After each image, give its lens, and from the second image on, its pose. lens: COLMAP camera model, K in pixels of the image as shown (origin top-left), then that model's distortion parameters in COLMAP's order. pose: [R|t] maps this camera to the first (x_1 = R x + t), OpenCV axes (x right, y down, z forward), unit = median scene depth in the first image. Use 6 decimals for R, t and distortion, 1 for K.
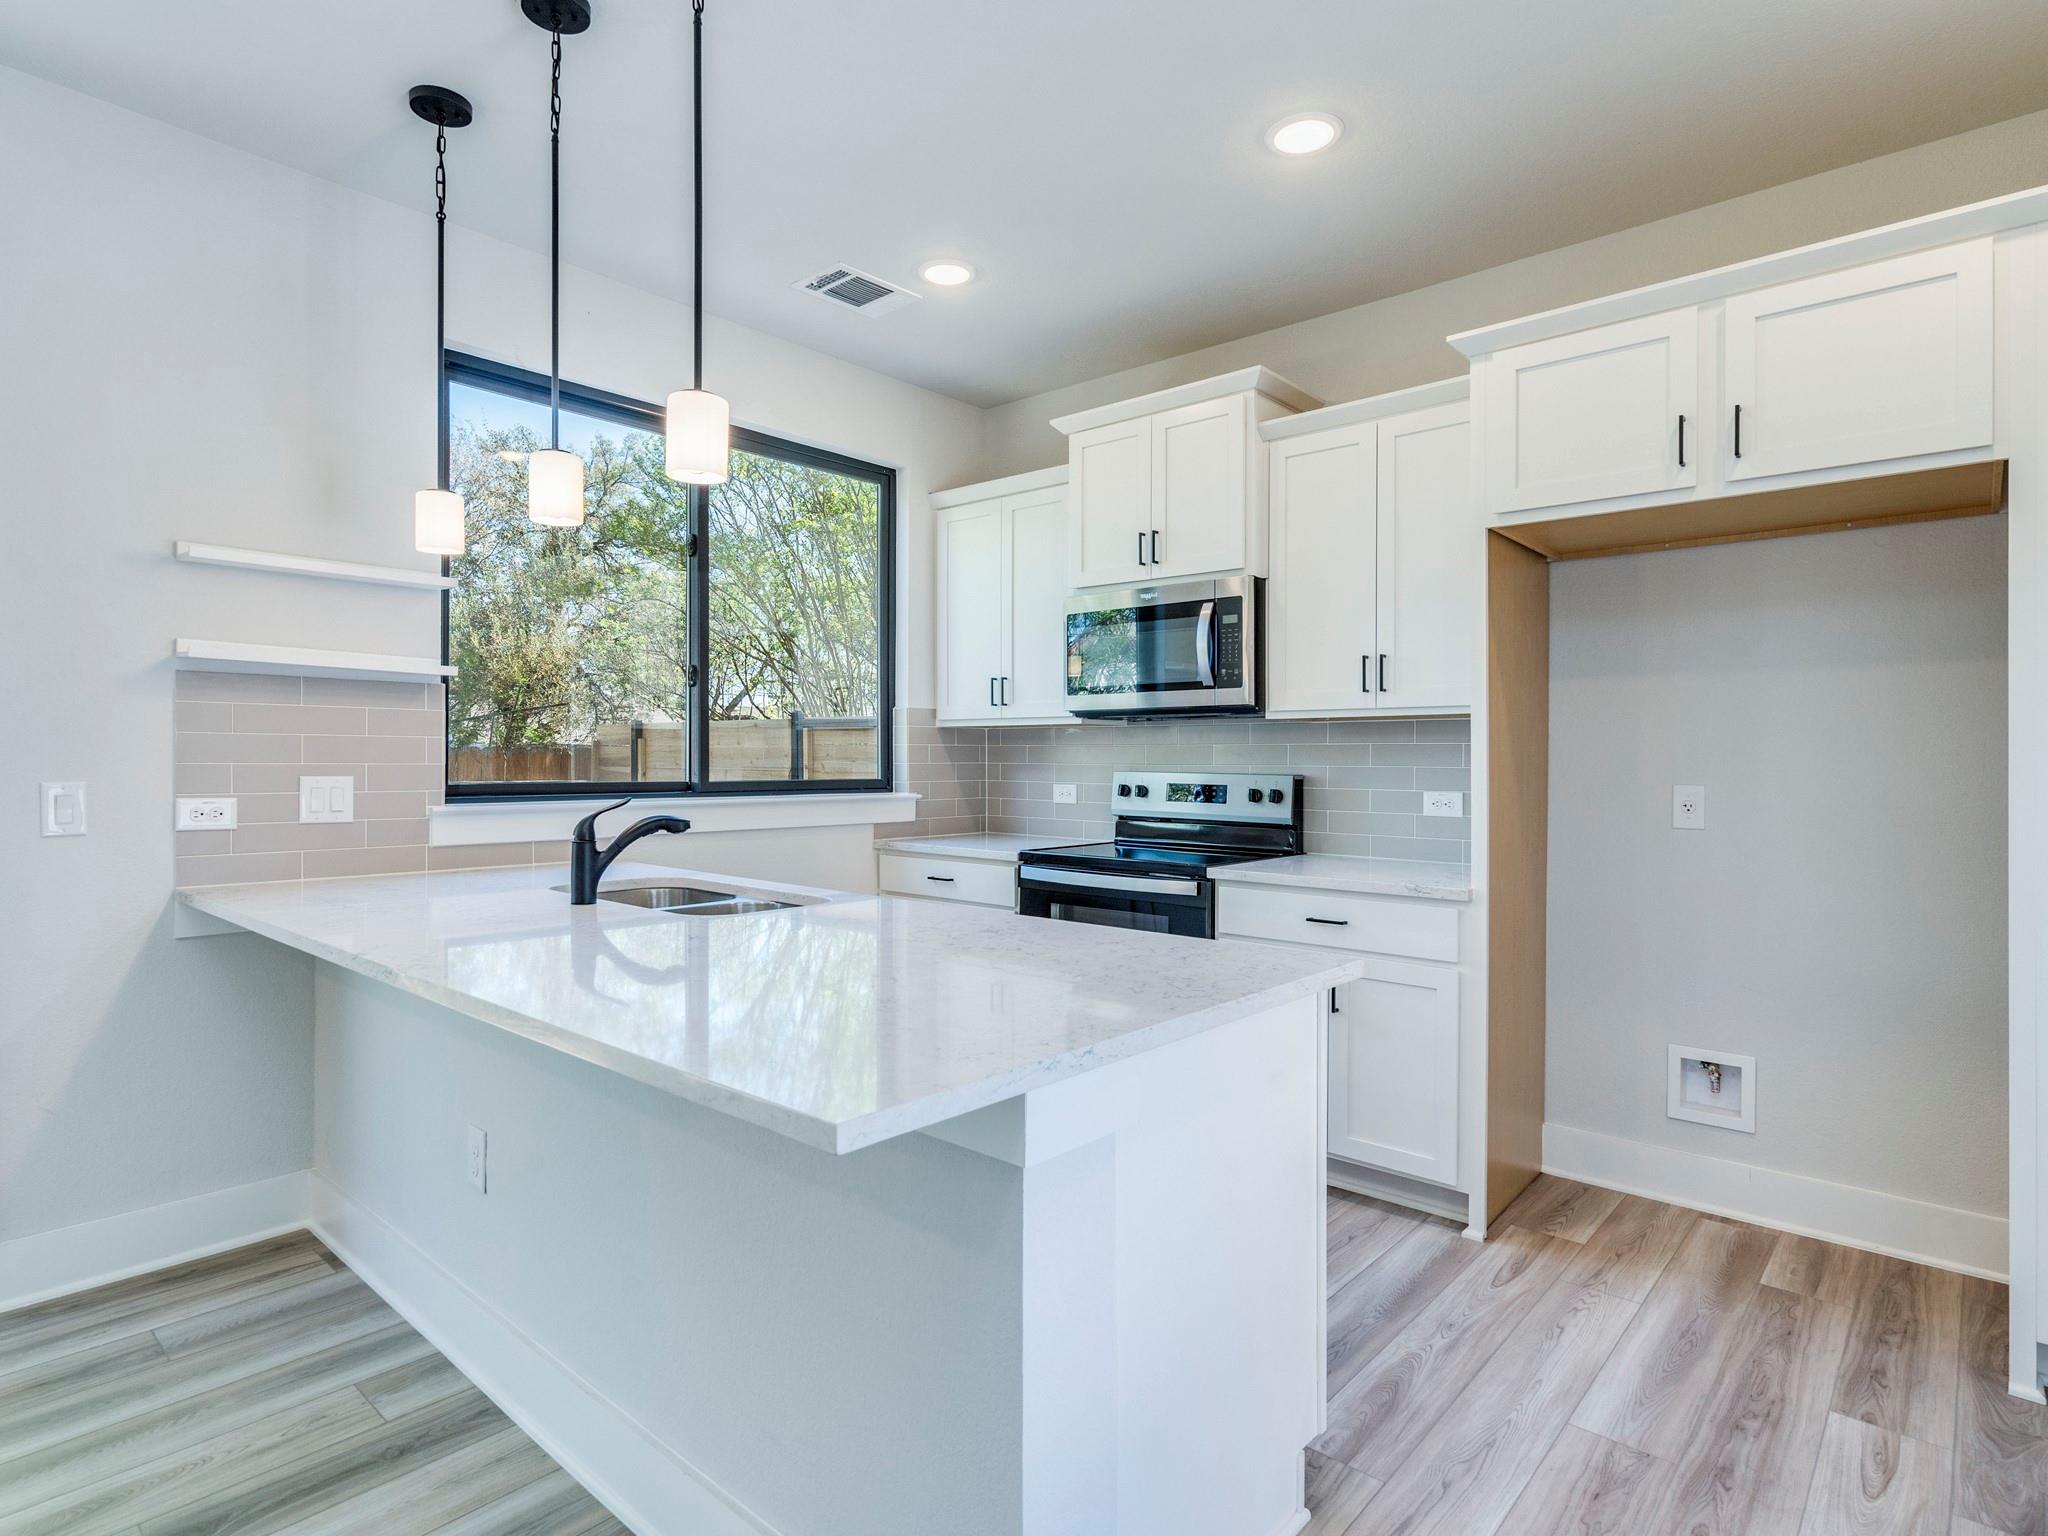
lens RADIAL K [[1099.3, 0, 1018.7], [0, 1099.3, 765.0], [0, 0, 1]] dist [-0.000372, 0.000755]
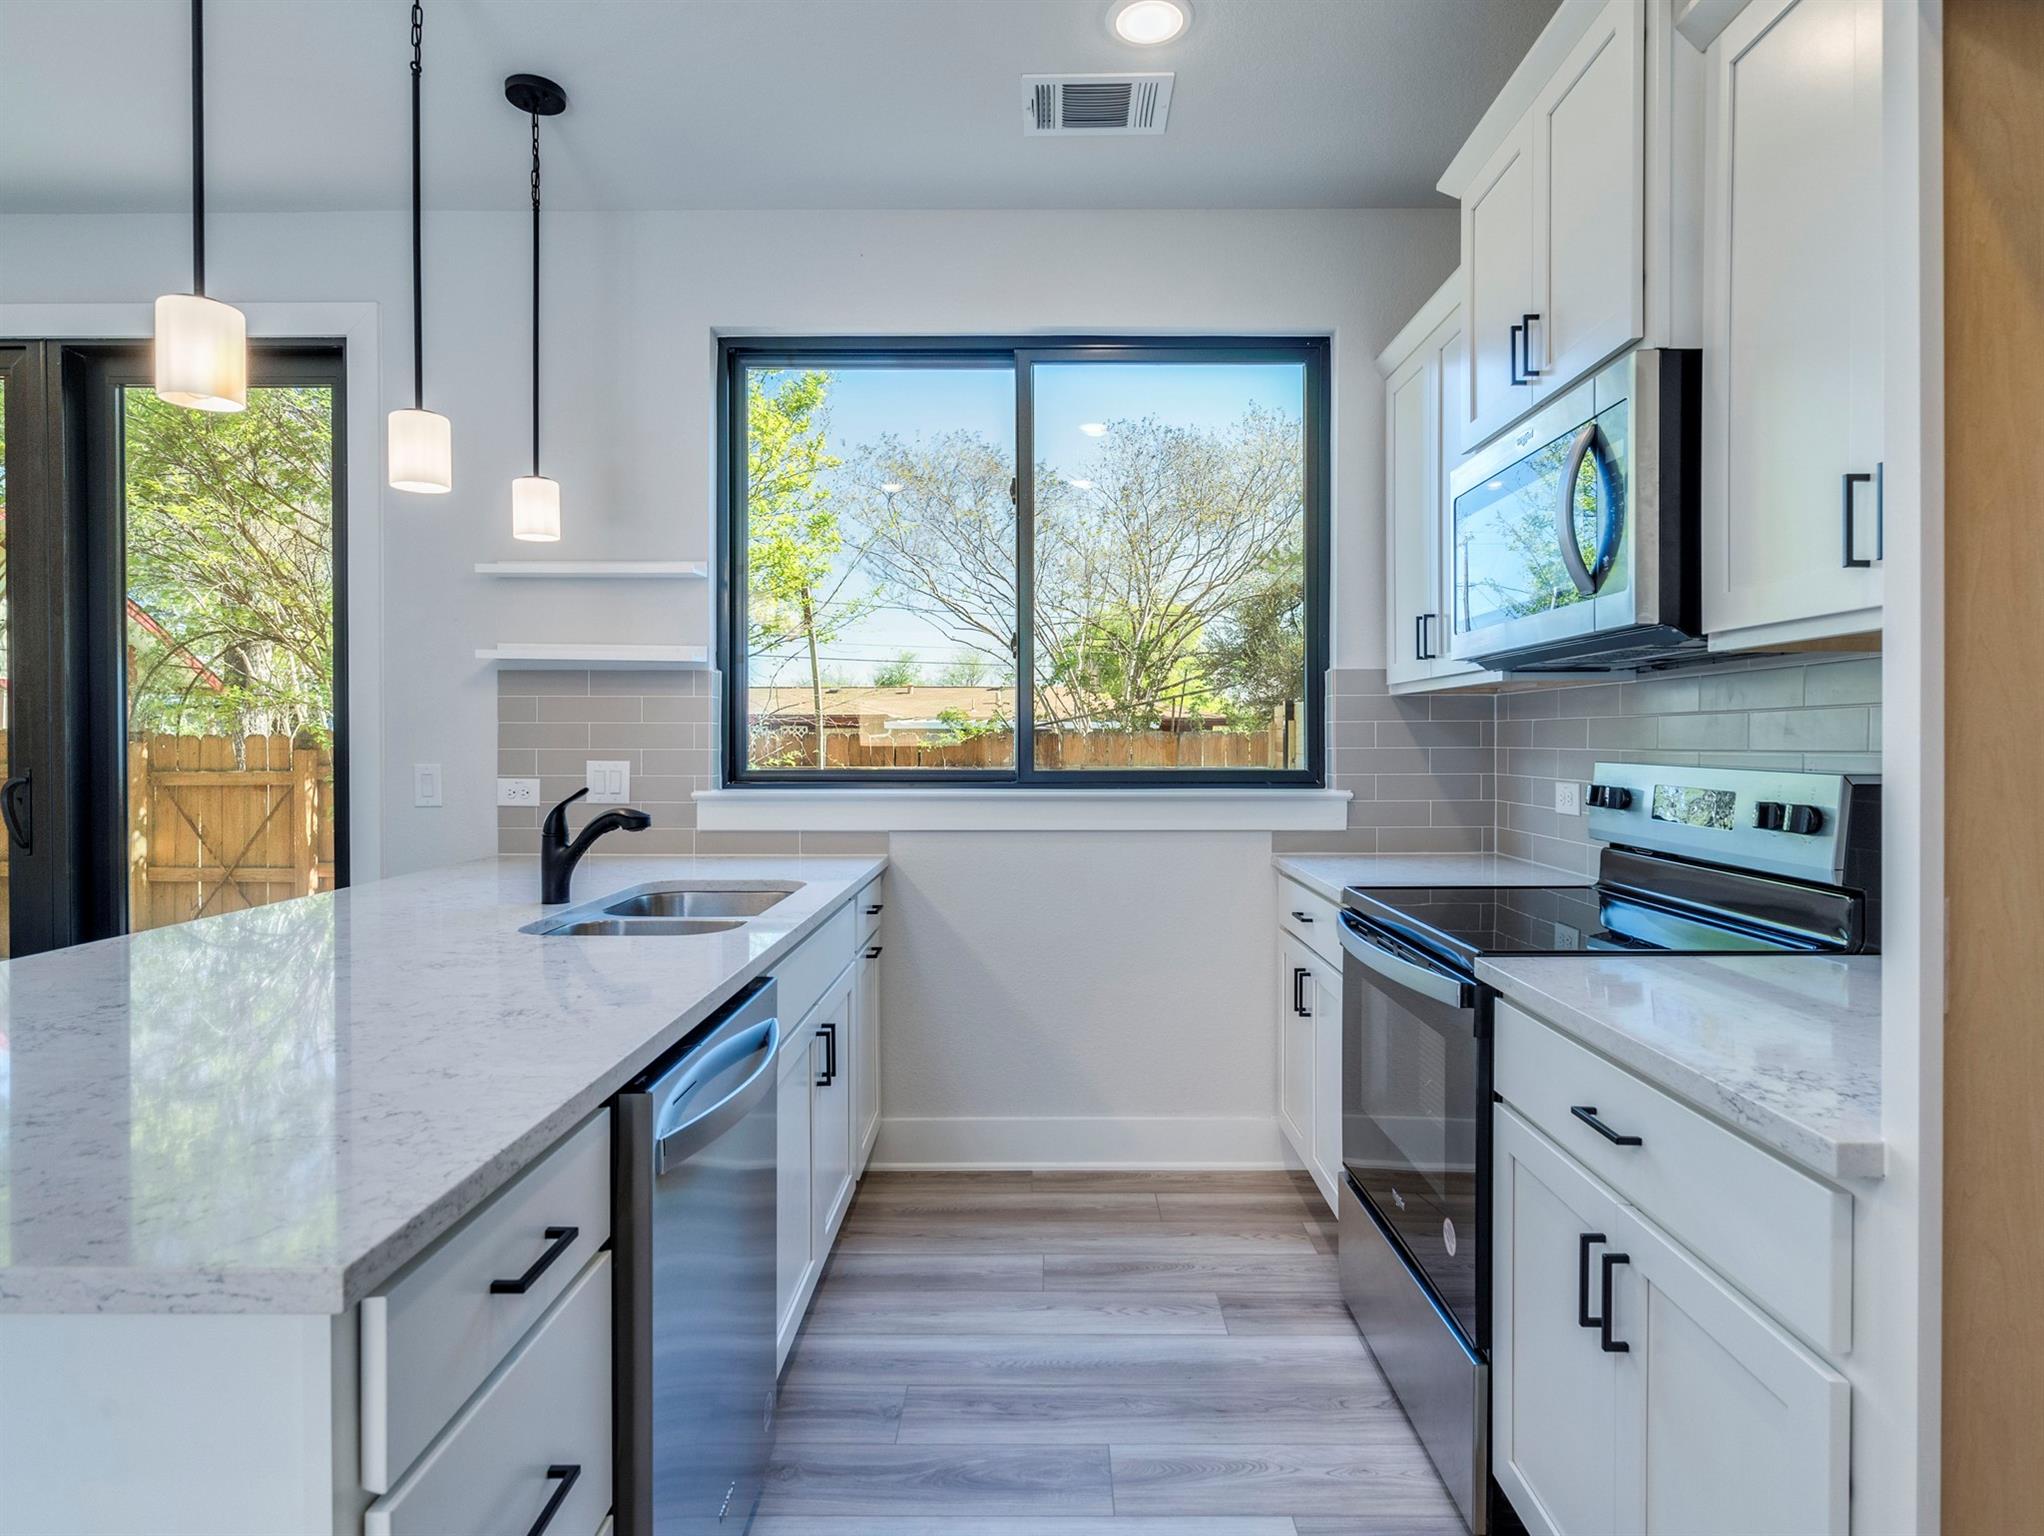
lens RADIAL K [[1121.4, 0, 1040.6], [0, 1121.4, 758.8], [0, 0, 1]] dist [-0.000800, 0.000354]
pose [[0.656845, 0.006222, -0.754000, 0.395486], [-0.000741, 0.999971, 0.007607, -0.000487], [0.754025, -0.004438, 0.656830, 0.480930]]
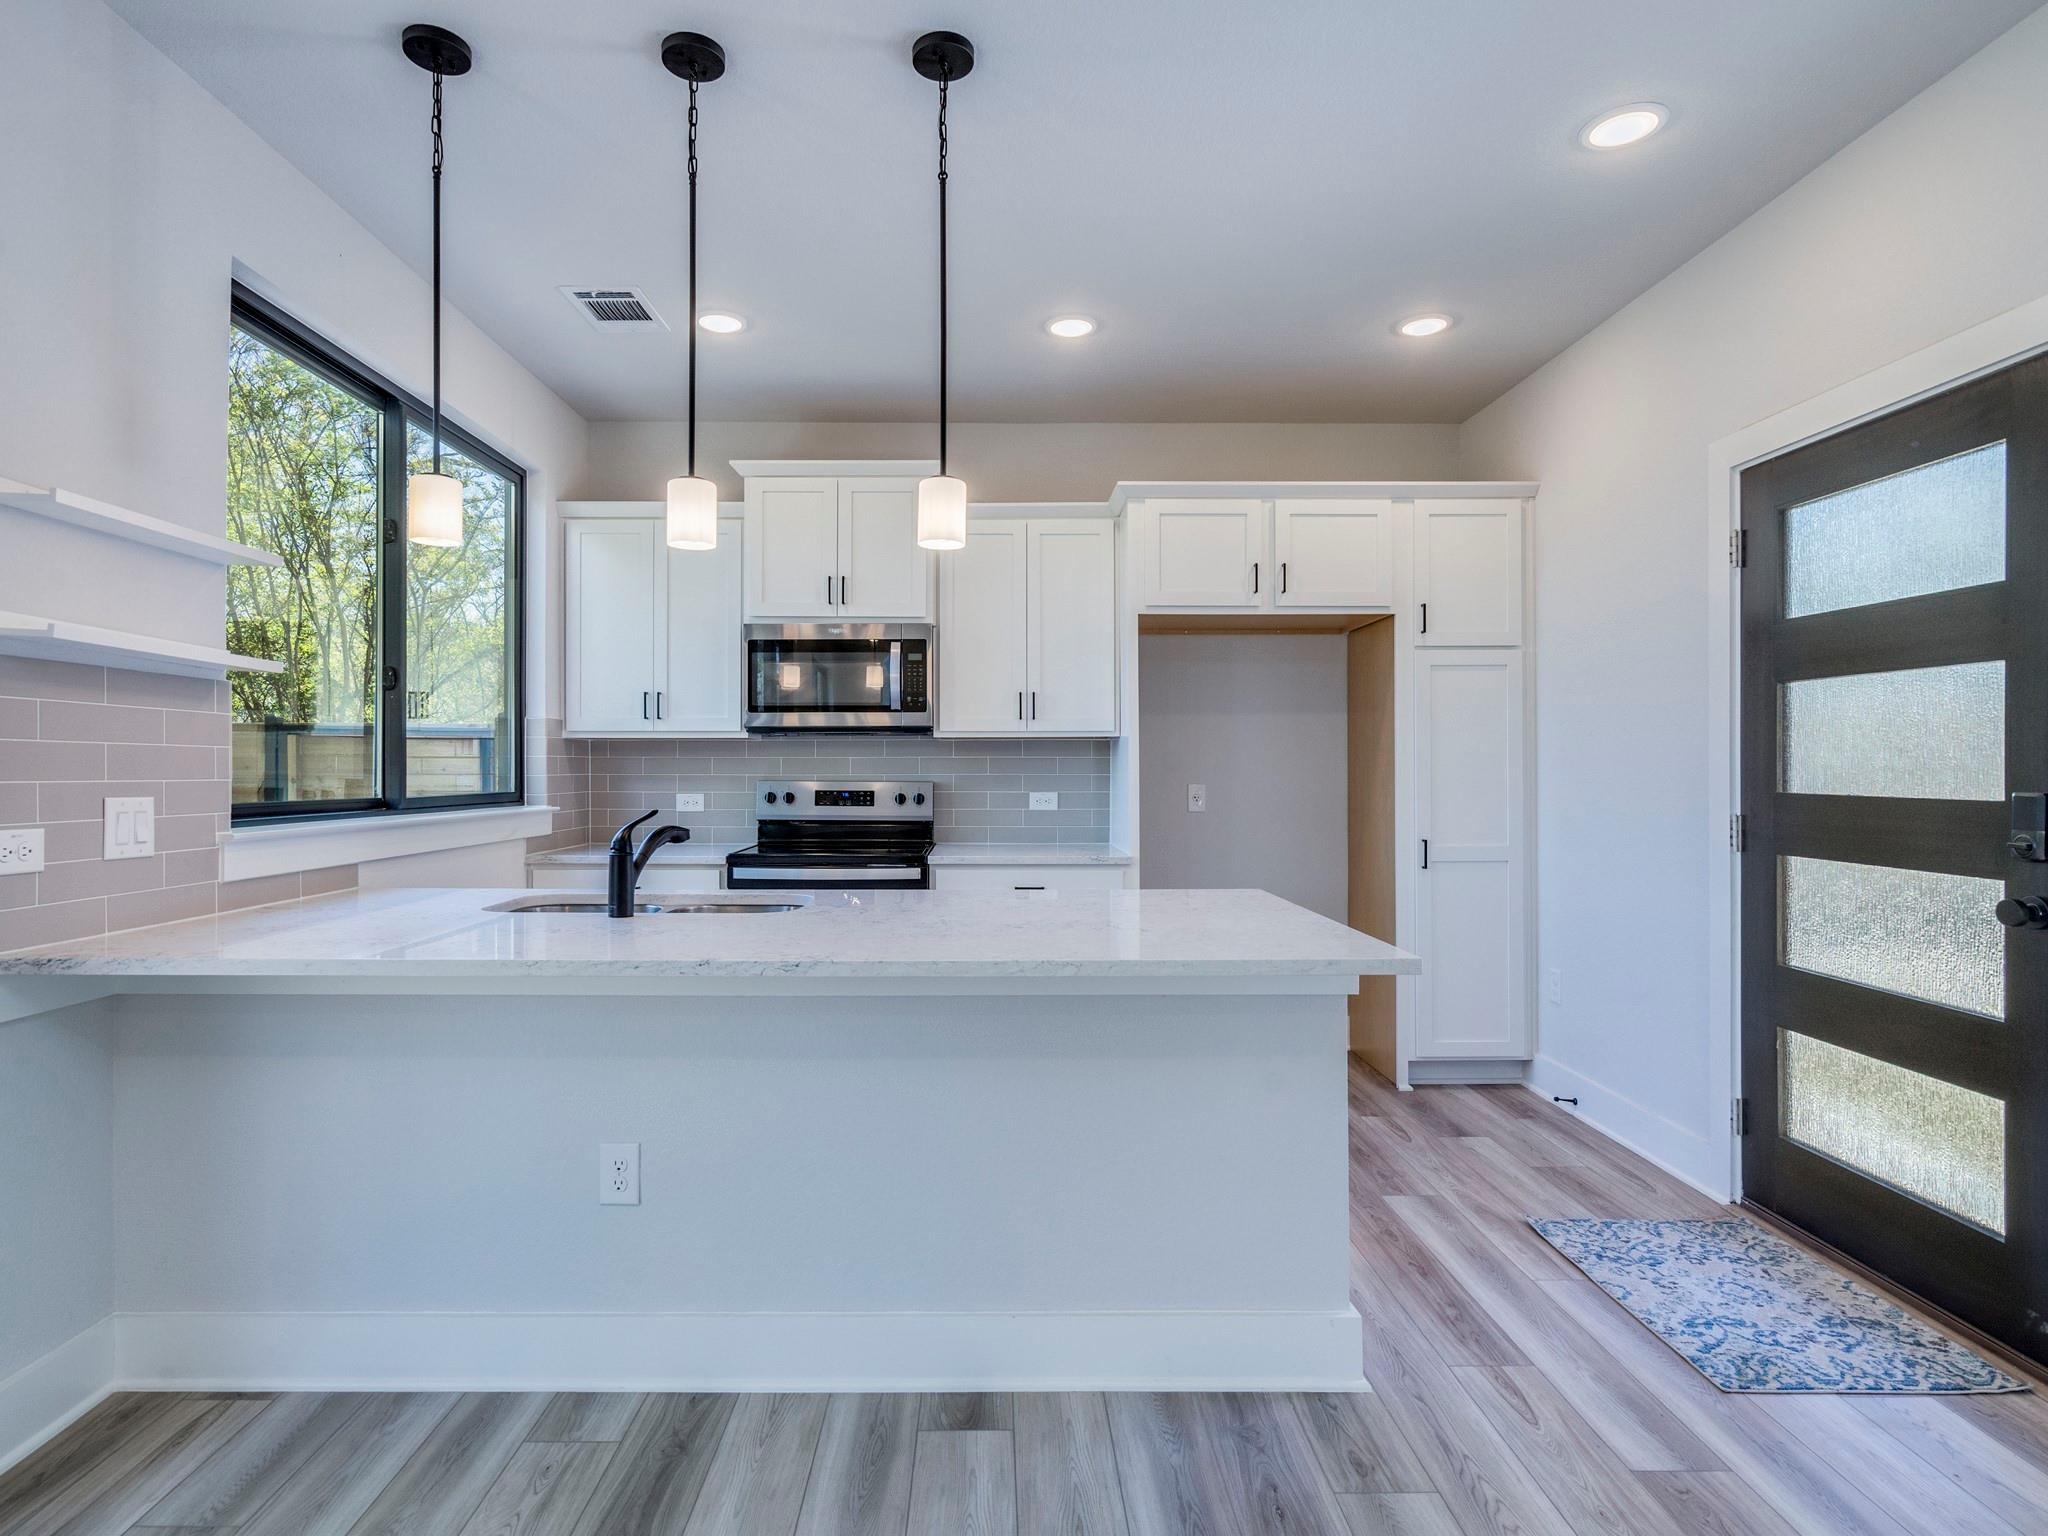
lens RADIAL K [[1089.0, 0, 990.6], [0, 1089.0, 767.7], [0, 0, 1]] dist [0.001365, 0.000746]
pose [[0.743517, -0.004010, 0.668706, -0.564314], [0.007787, 0.999966, -0.002661, -0.003140], [-0.668672, 0.007186, 0.743523, 0.024292]]
